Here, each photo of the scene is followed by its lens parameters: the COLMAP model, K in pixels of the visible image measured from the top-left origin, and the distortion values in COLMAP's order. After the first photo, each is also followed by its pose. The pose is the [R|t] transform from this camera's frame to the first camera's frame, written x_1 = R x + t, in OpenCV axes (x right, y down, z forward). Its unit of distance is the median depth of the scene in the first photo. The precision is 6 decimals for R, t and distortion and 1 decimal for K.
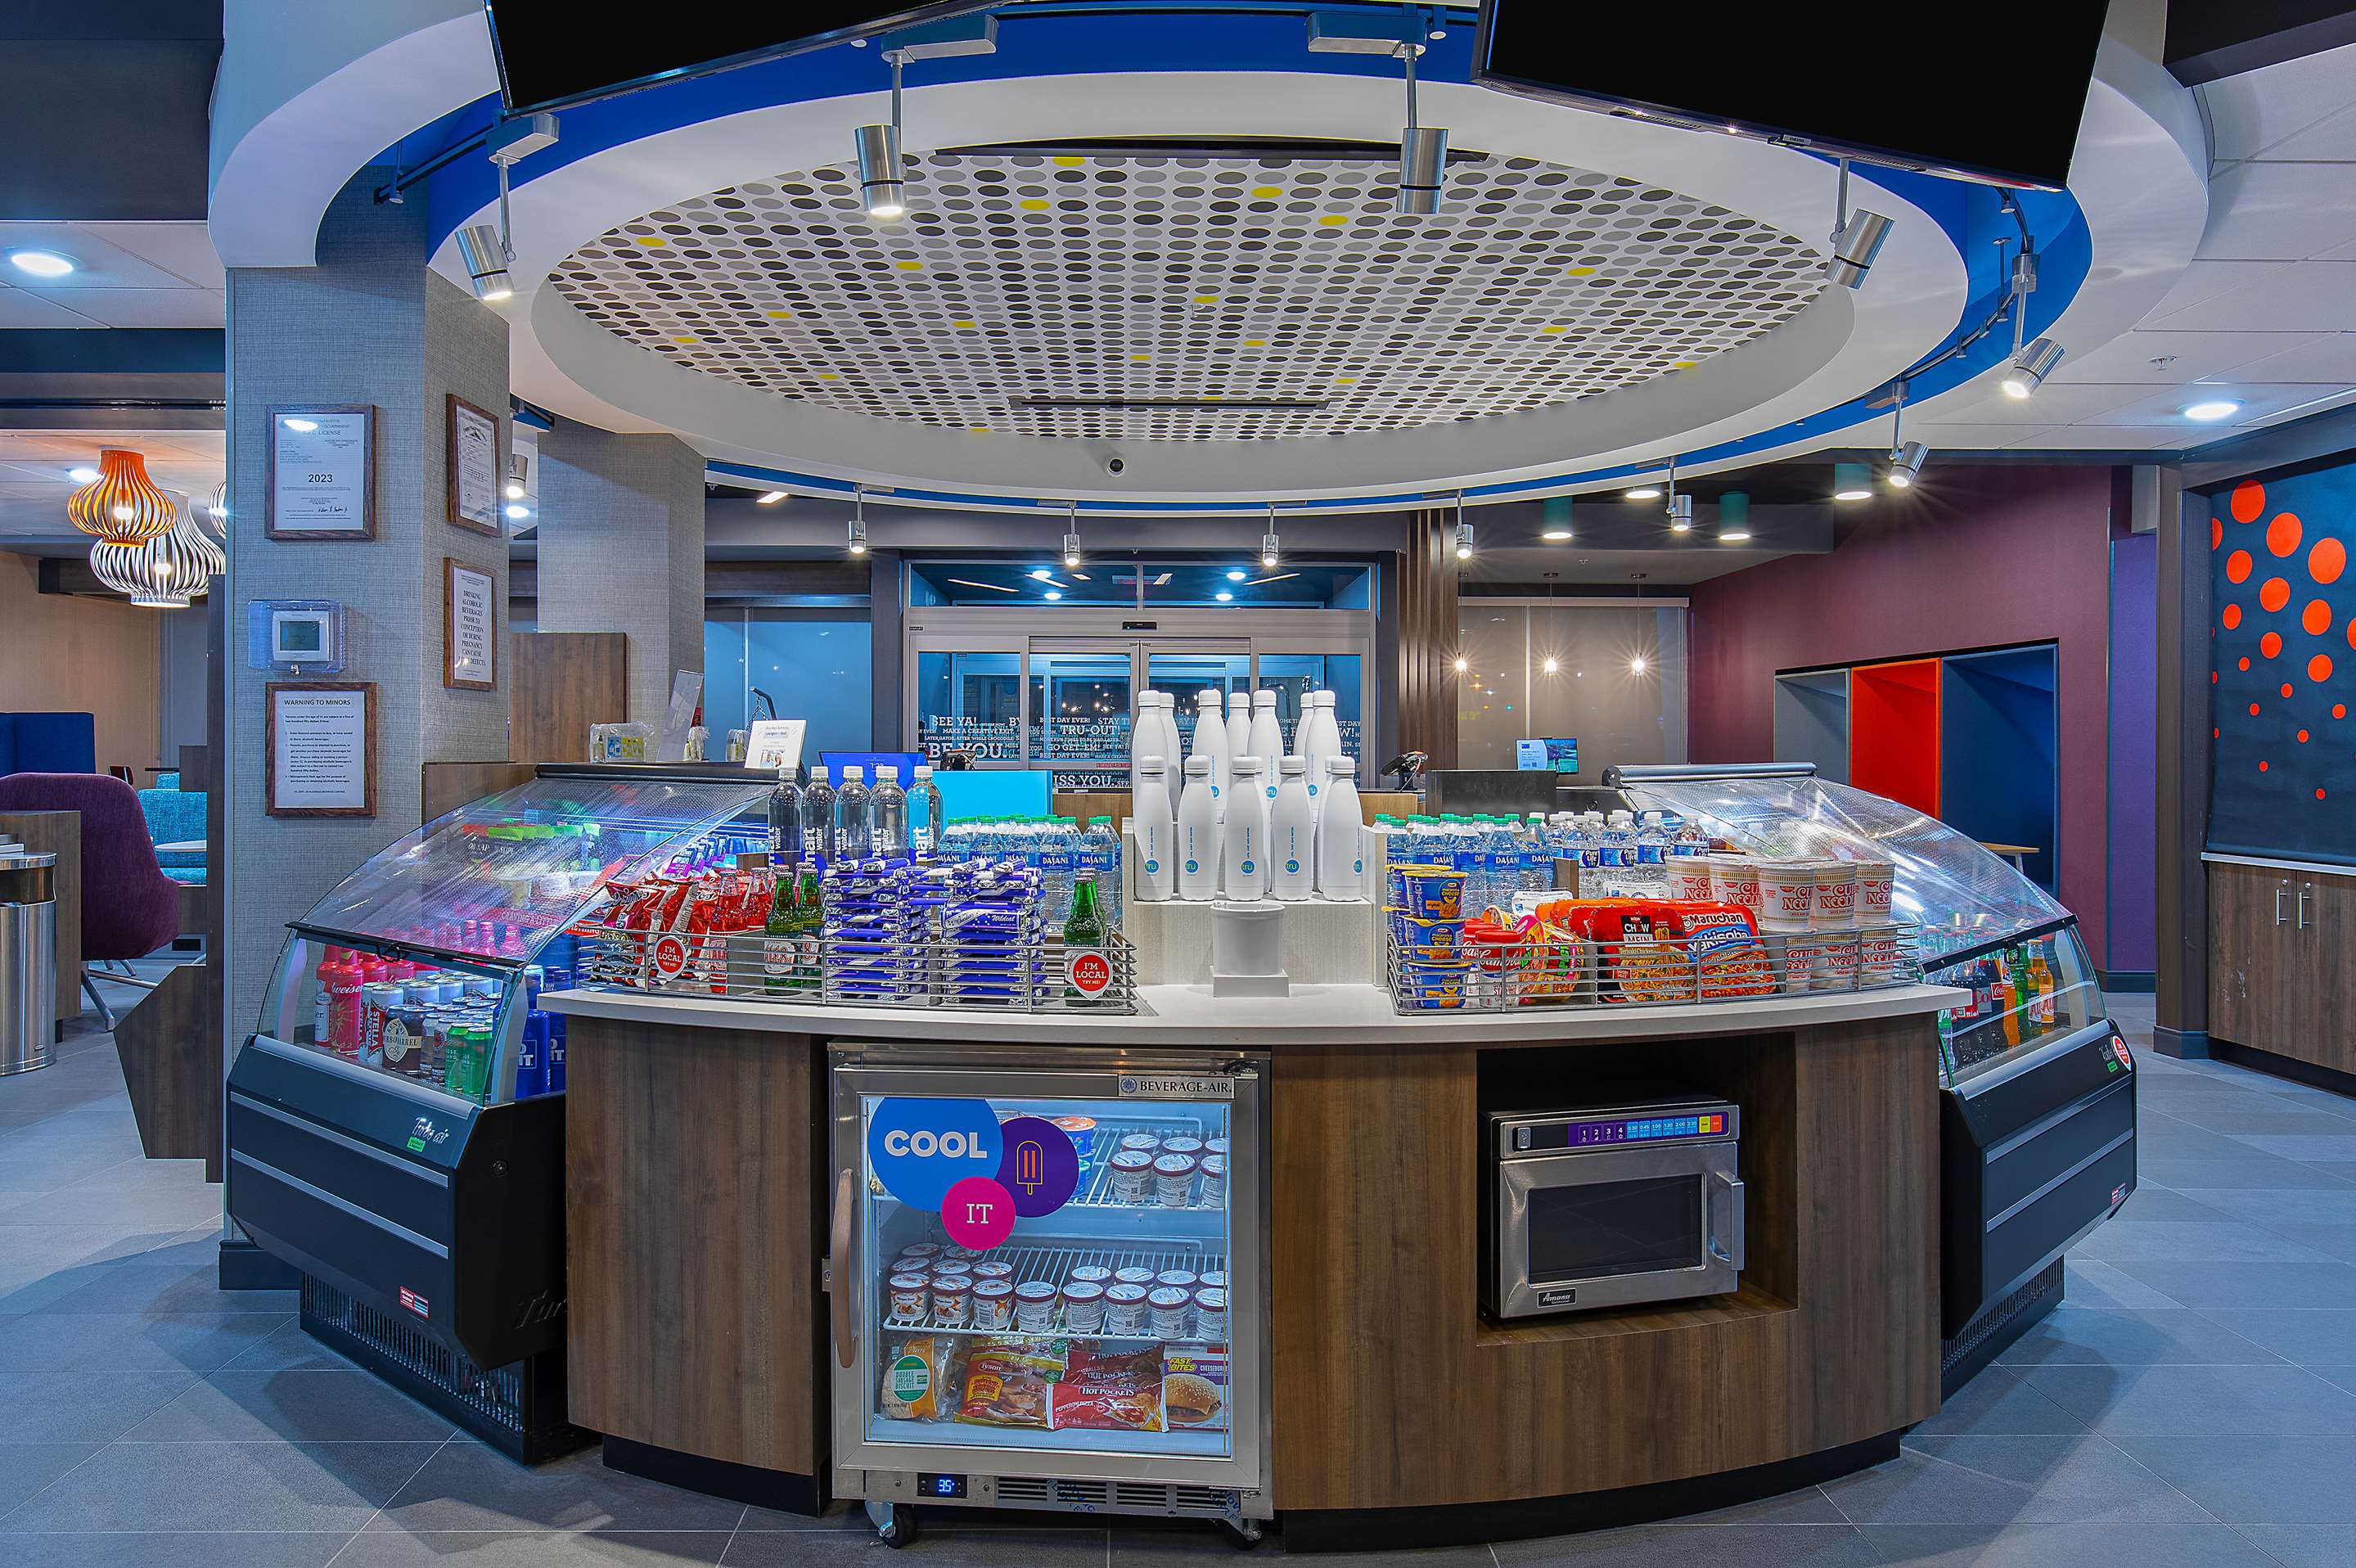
lens RADIAL K [[1443.6, 0, 1178.0], [0, 1443.6, 755.8], [0, 0, 1]] dist [0.009008, 0.000529]
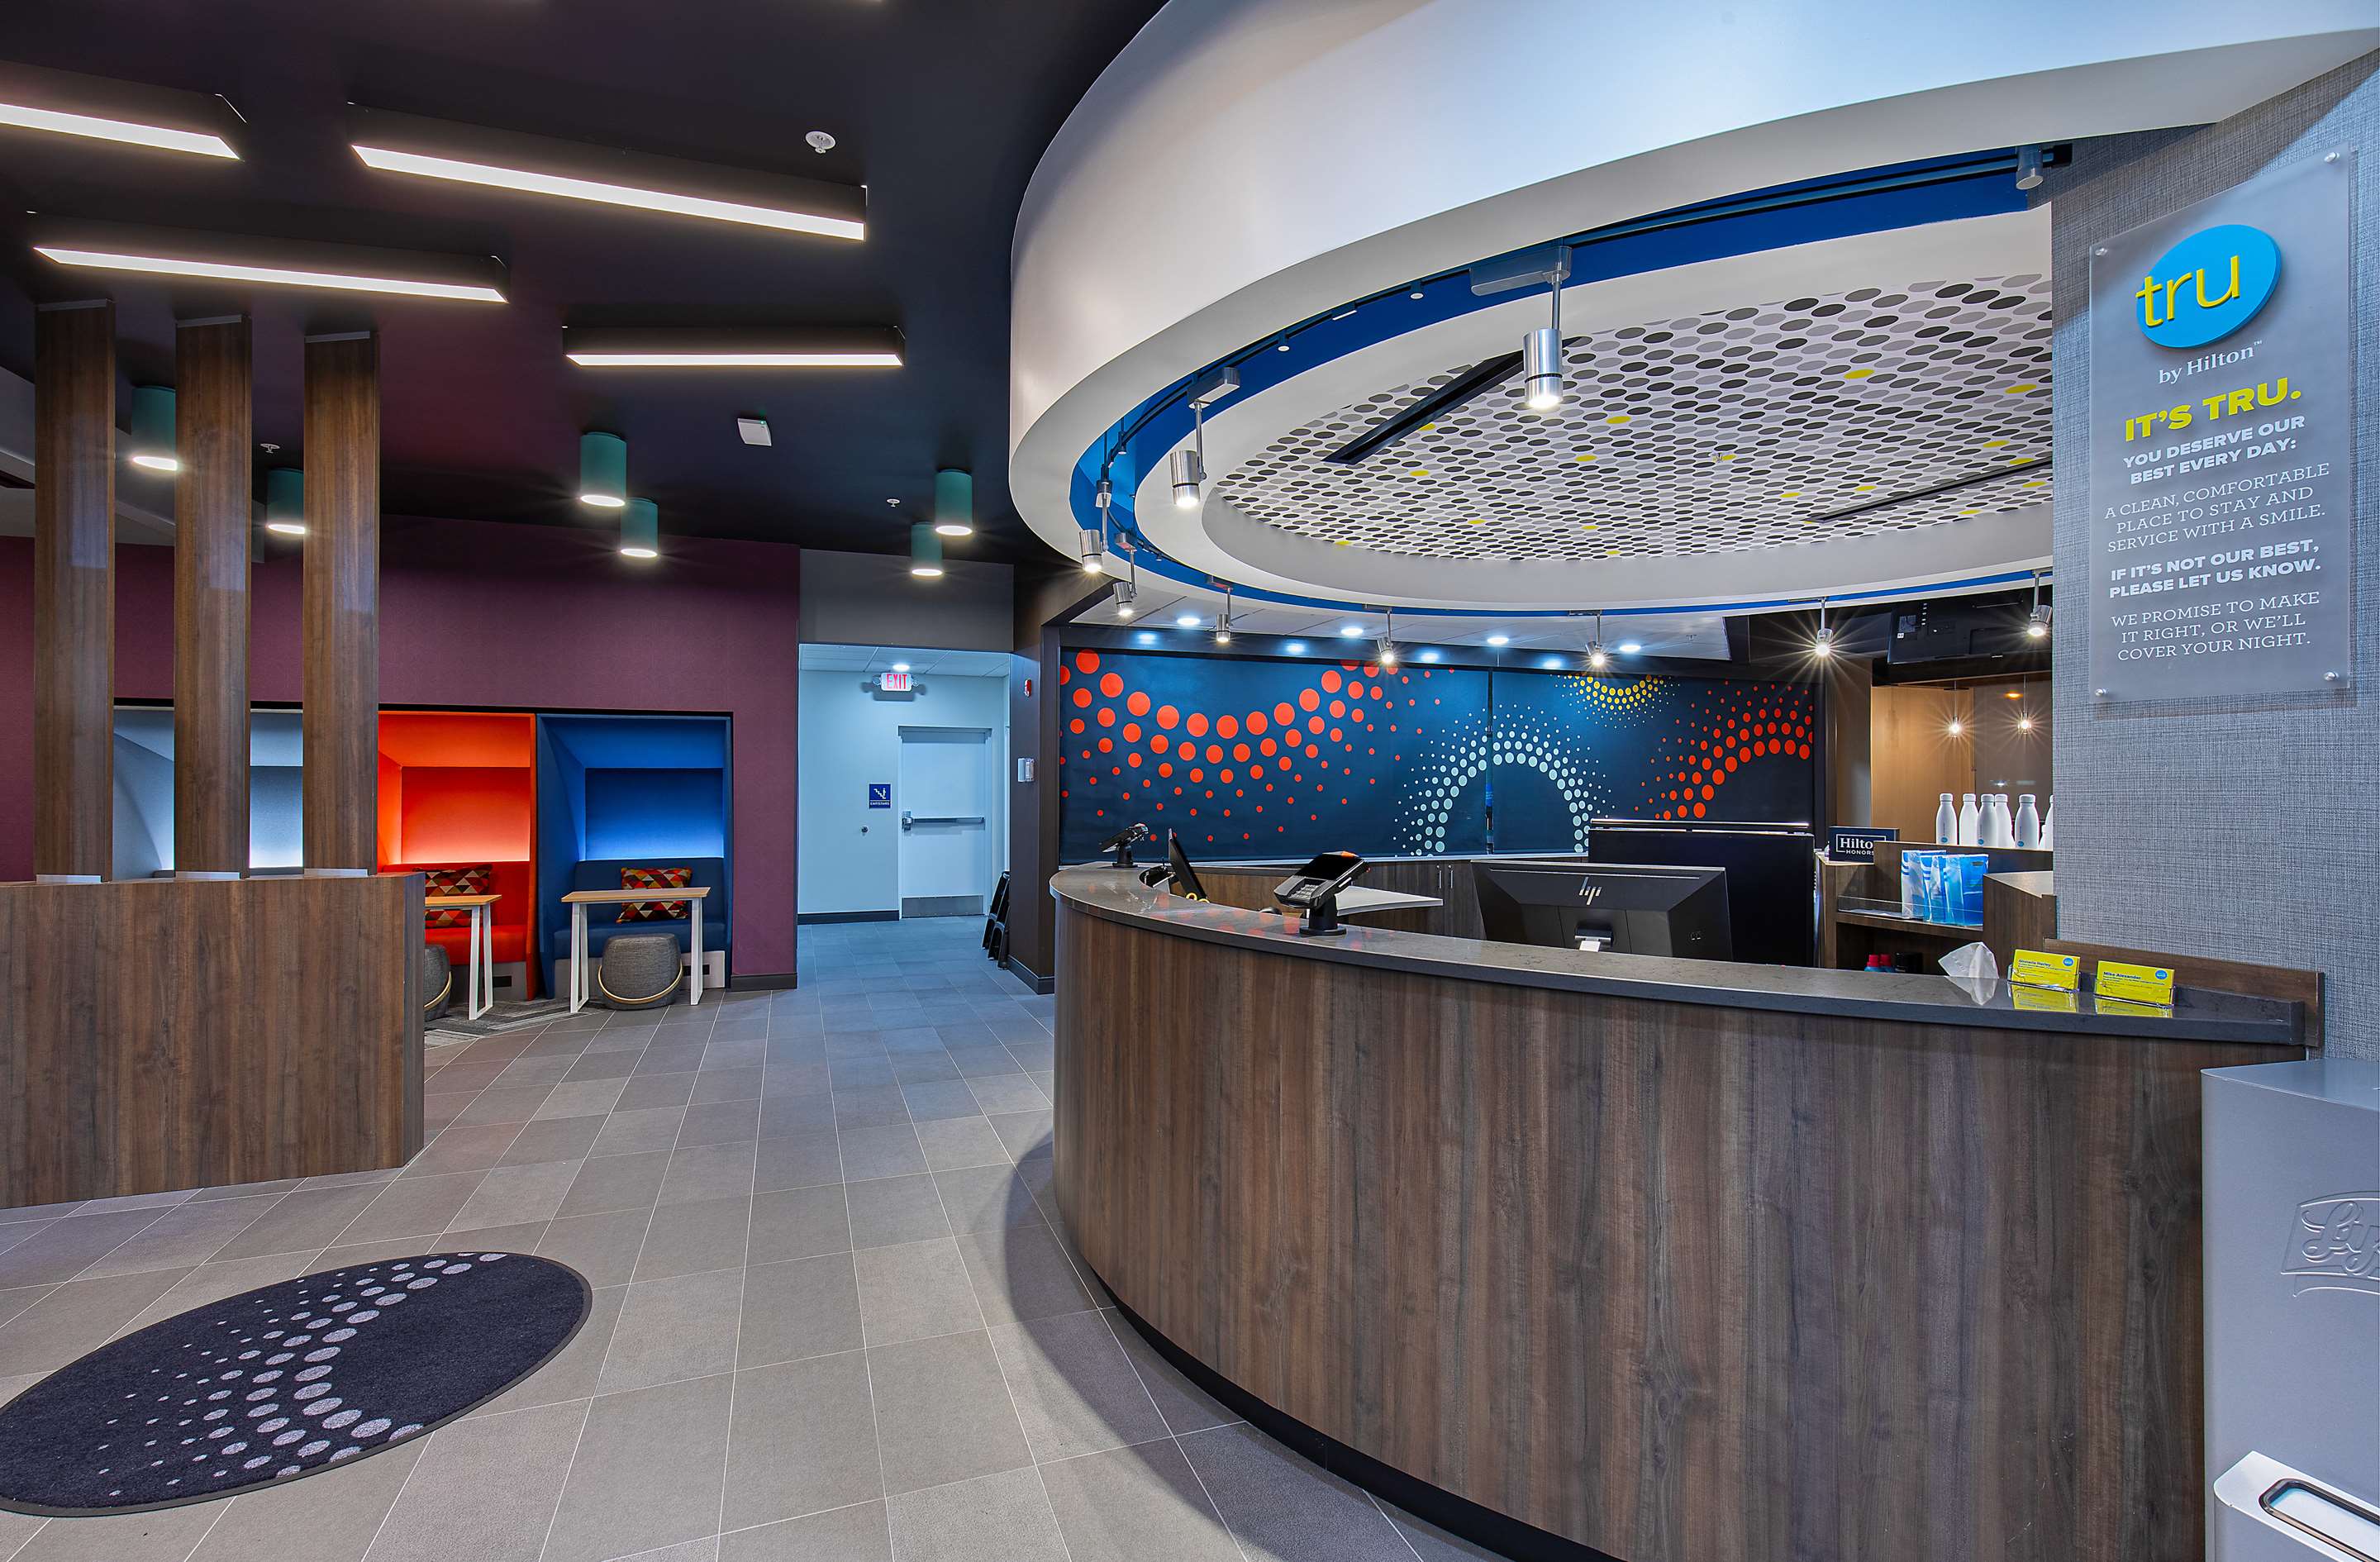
lens RADIAL K [[1060.6, 0, 1199.8], [0, 1060.6, 774.8], [0, 0, 1]] dist [0.000058, 0.000310]
pose [[-0.310278, 0.004515, 0.950635, -0.636467], [0.001581, 0.999990, -0.004233, -0.040740], [-0.950645, 0.000190, -0.310282, 1.557636]]
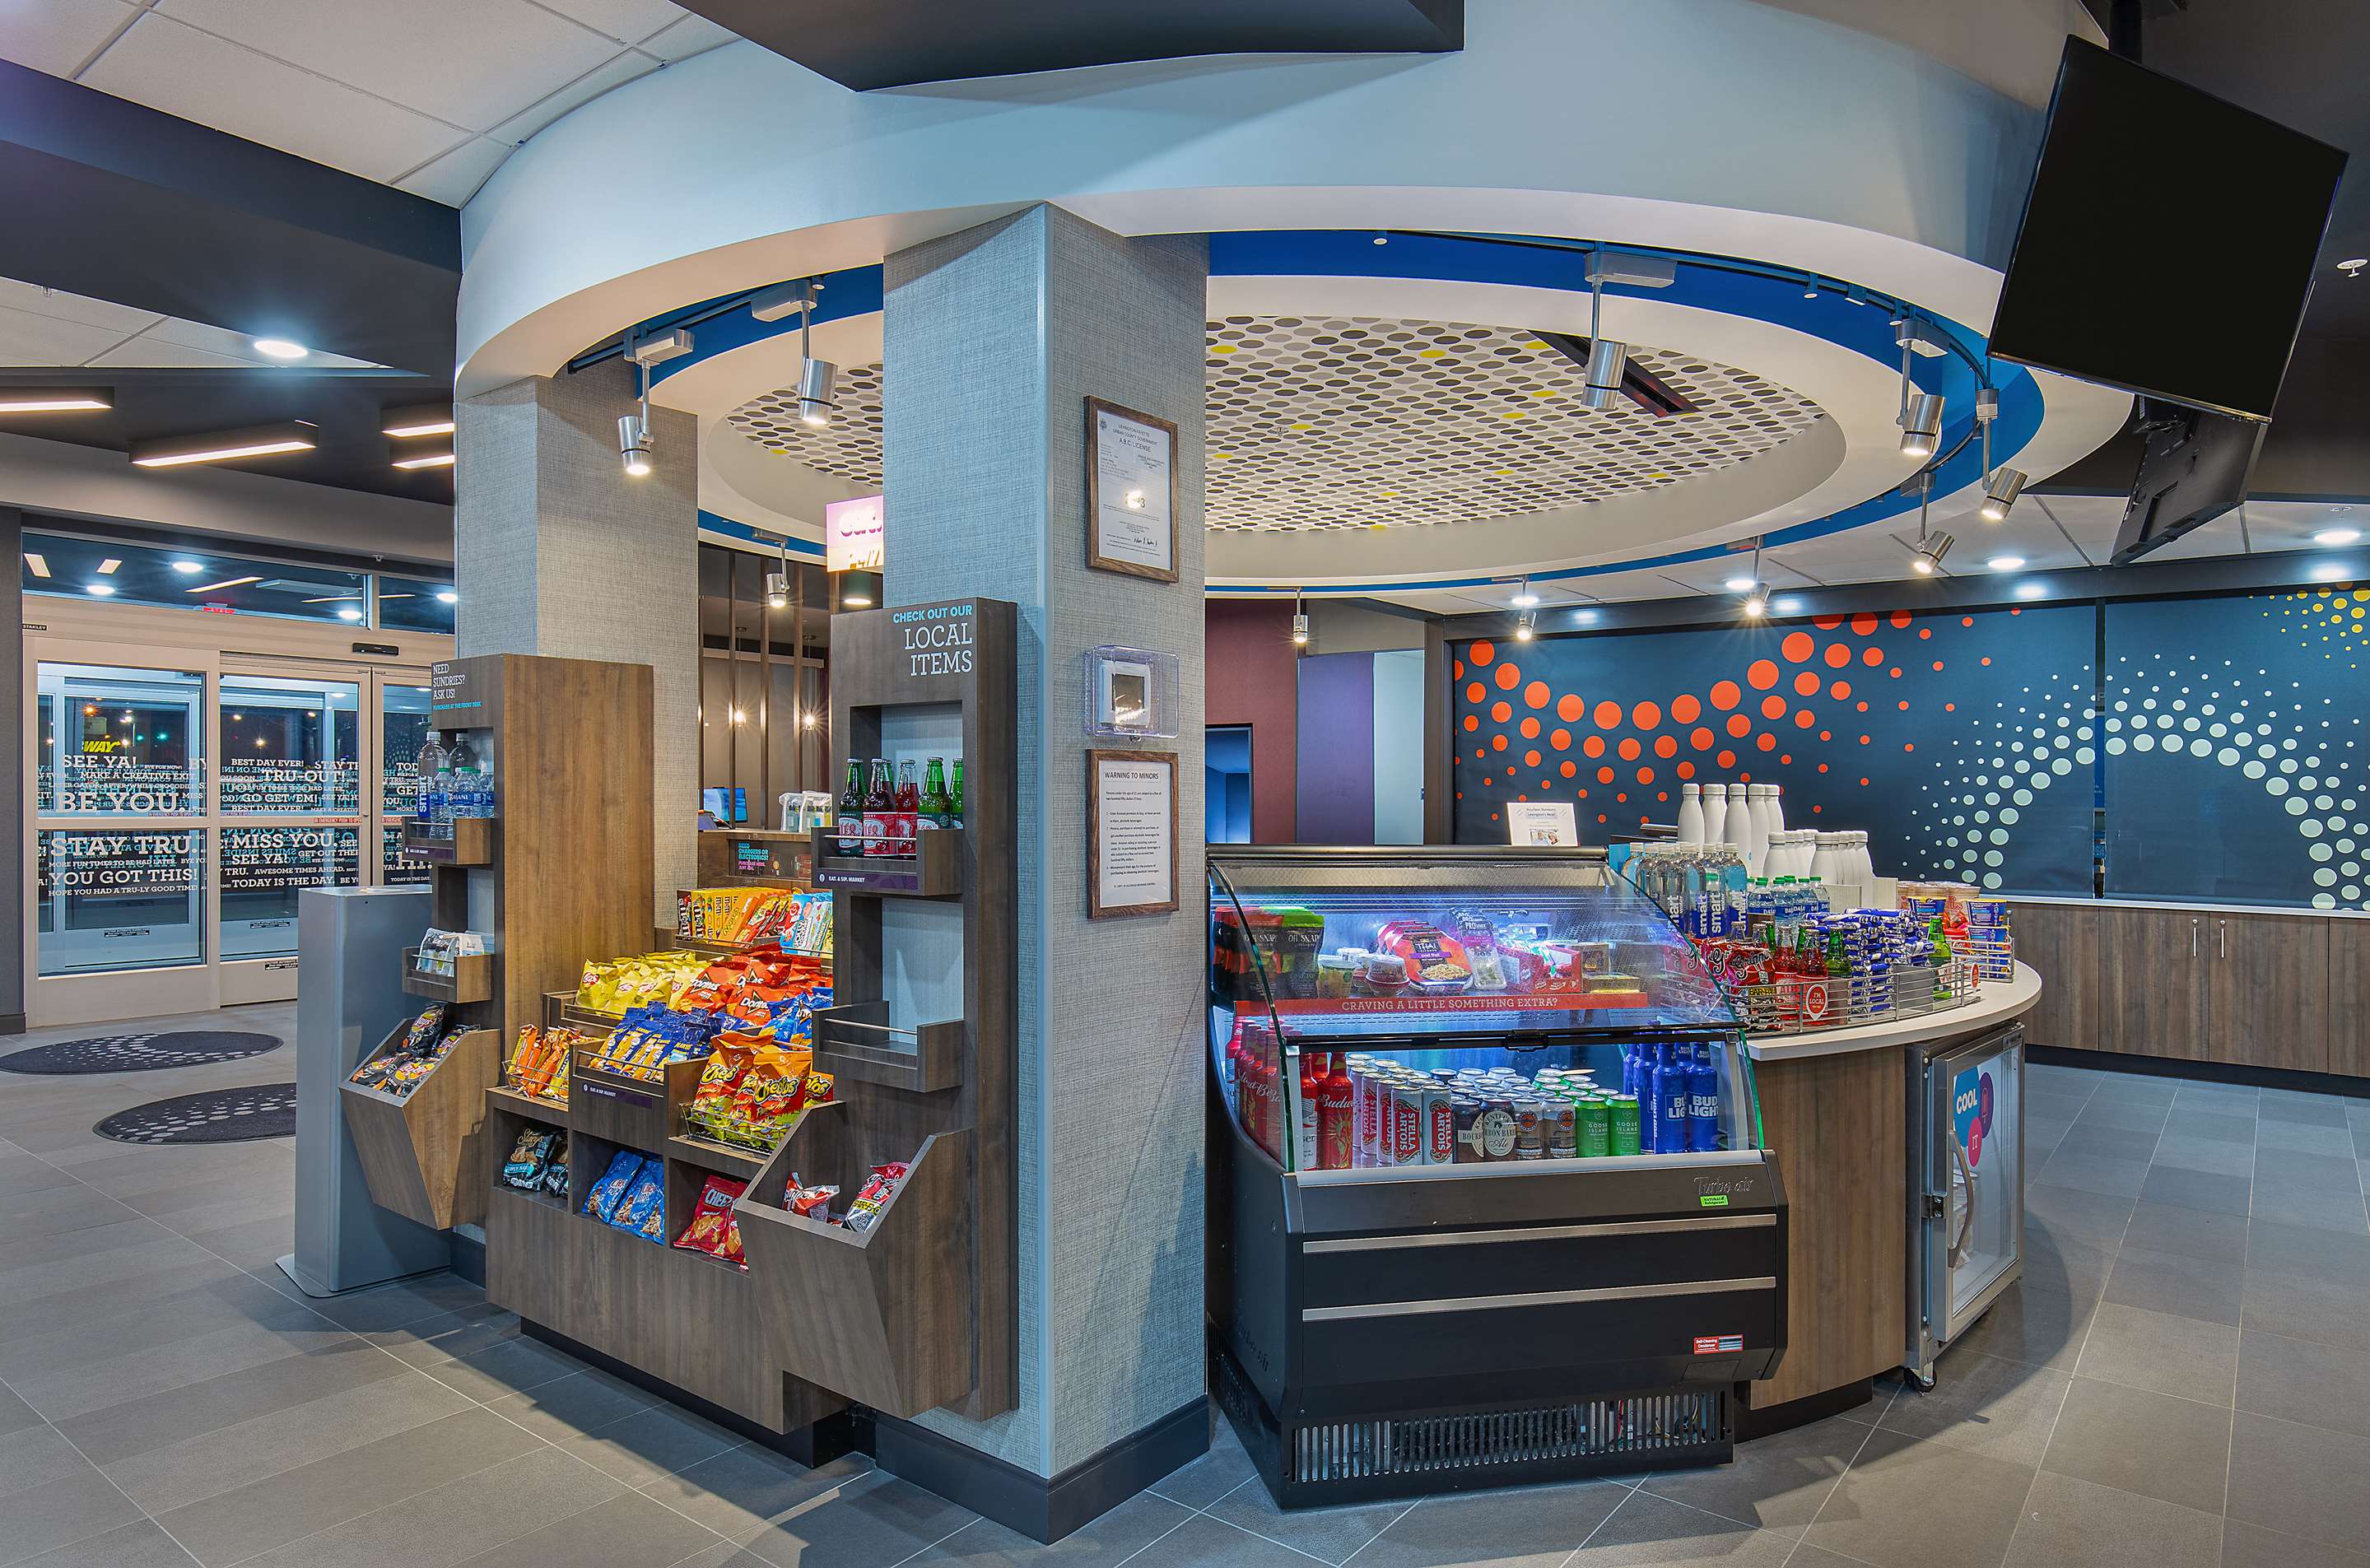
lens RADIAL K [[1391.2, 0, 1185.0], [0, 1391.2, 784.0], [0, 0, 1]] dist [-0.016983, -0.000091]
pose [[0.634918, 0.008748, 0.772530, -0.821733], [-0.002959, 0.999956, -0.008892, -0.017770], [-0.772574, 0.003359, 0.634916, 0.335248]]
